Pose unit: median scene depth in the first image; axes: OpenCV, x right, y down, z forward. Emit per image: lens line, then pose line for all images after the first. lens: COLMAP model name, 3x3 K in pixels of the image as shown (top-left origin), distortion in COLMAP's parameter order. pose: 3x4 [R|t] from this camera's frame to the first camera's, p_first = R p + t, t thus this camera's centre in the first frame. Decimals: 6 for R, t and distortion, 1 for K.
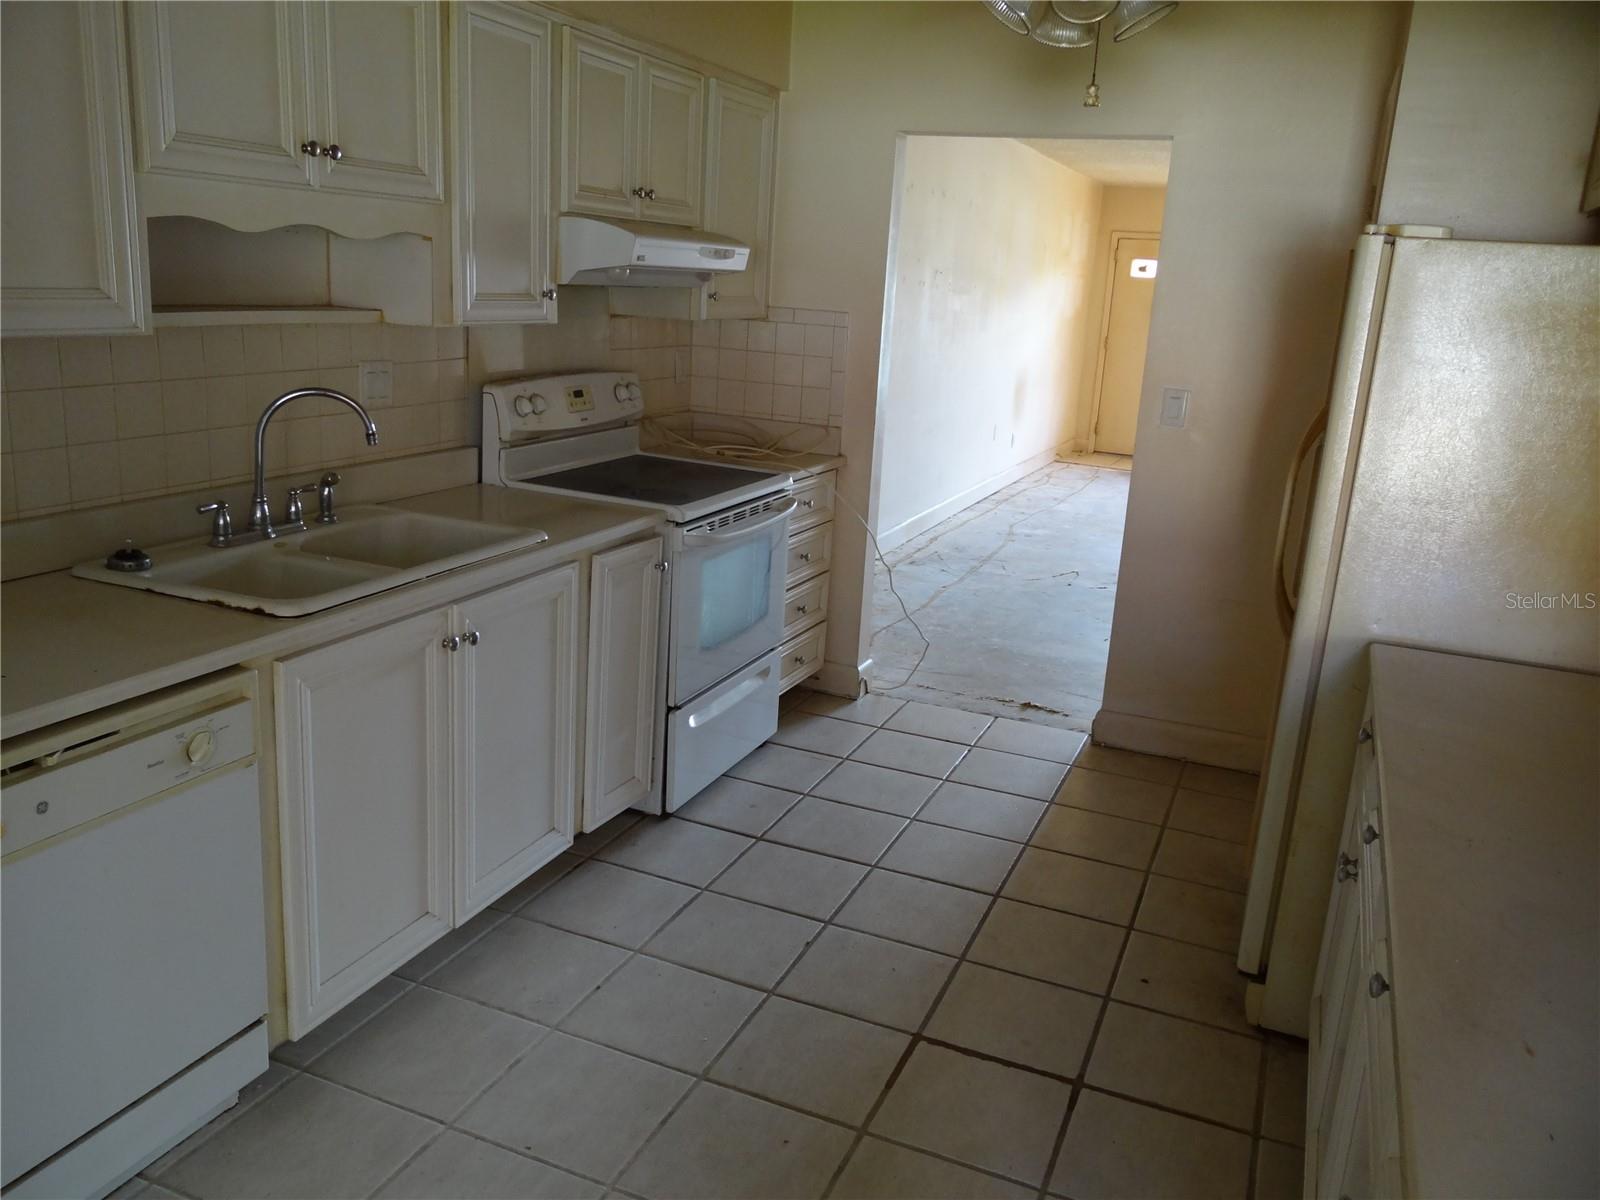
lens RADIAL K [[1265.2, 0, 797.8], [0, 1265.2, 600.9], [0, 0, 1]] dist [-0.000696, 0.001944]
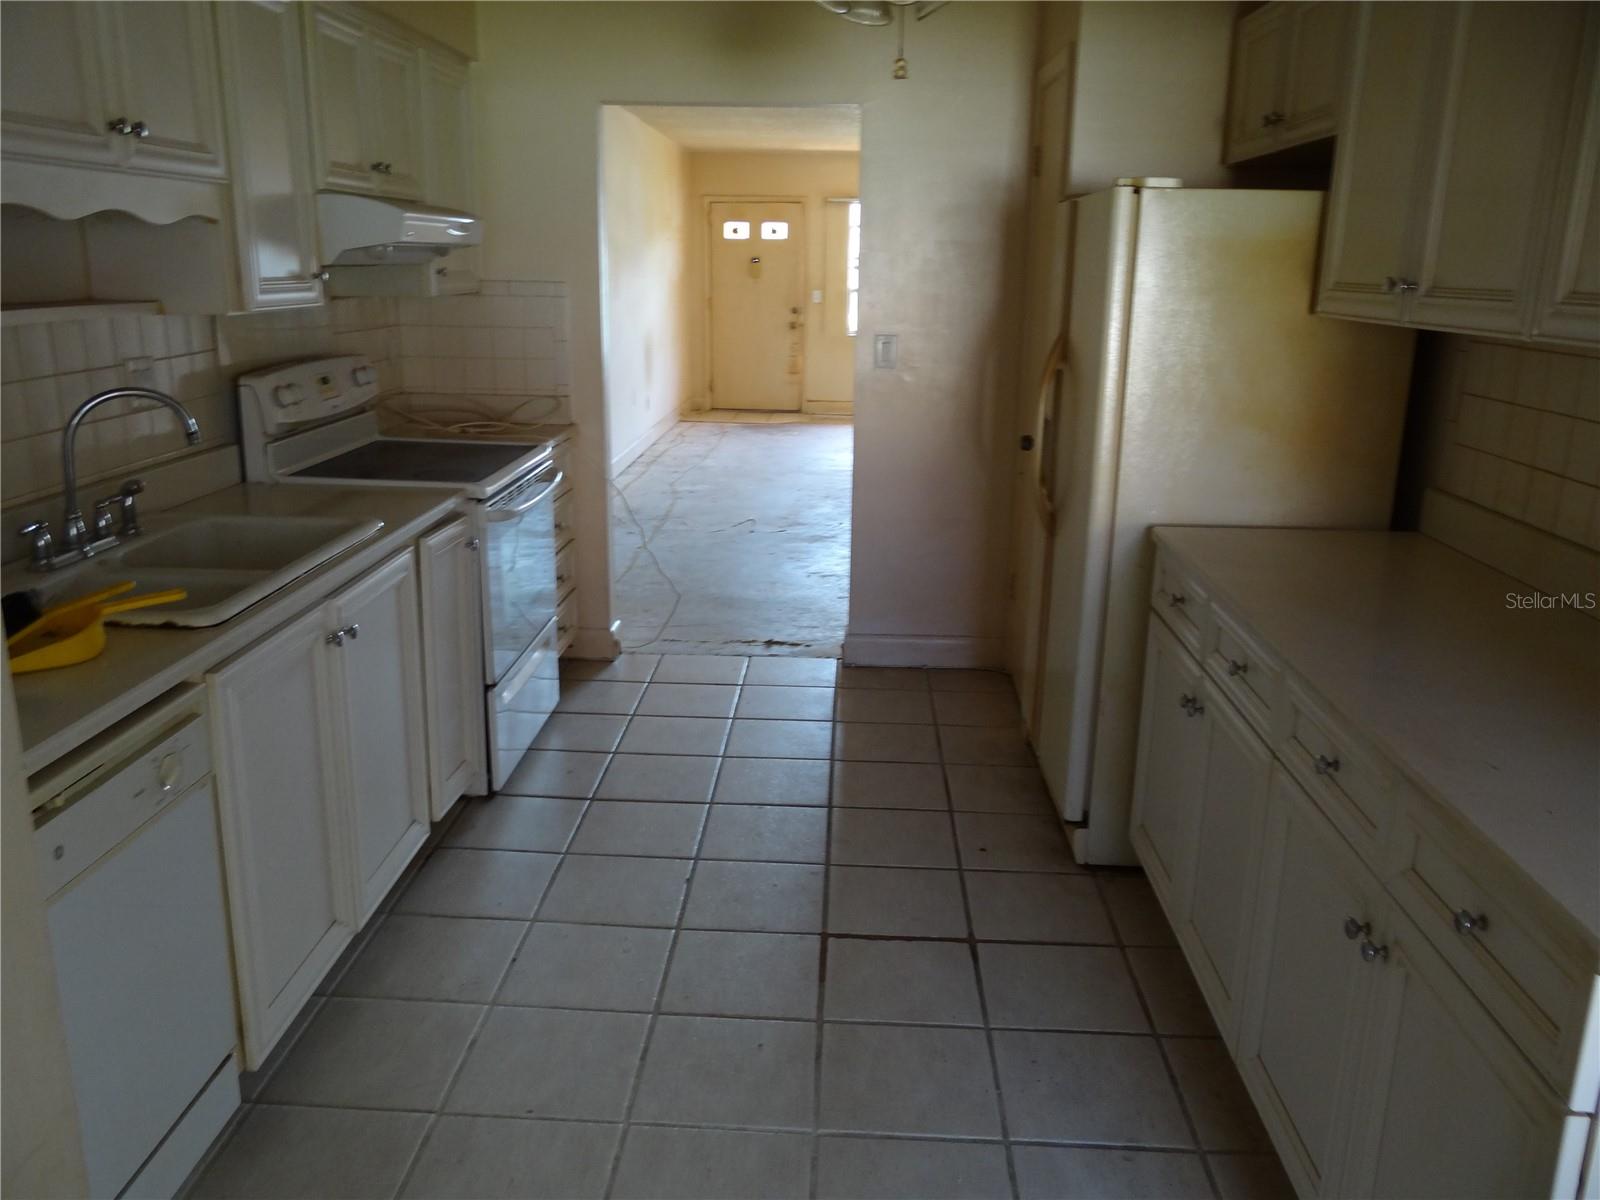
lens RADIAL K [[1265.2, 0, 801.3], [0, 1265.2, 597.0], [0, 0, 1]] dist [-0.000696, 0.001944]
pose [[0.936770, -0.133861, 0.323332, -0.187327], [0.127300, 0.990997, 0.041460, 0.005172], [-0.325971, 0.002322, 0.945377, -0.023108]]
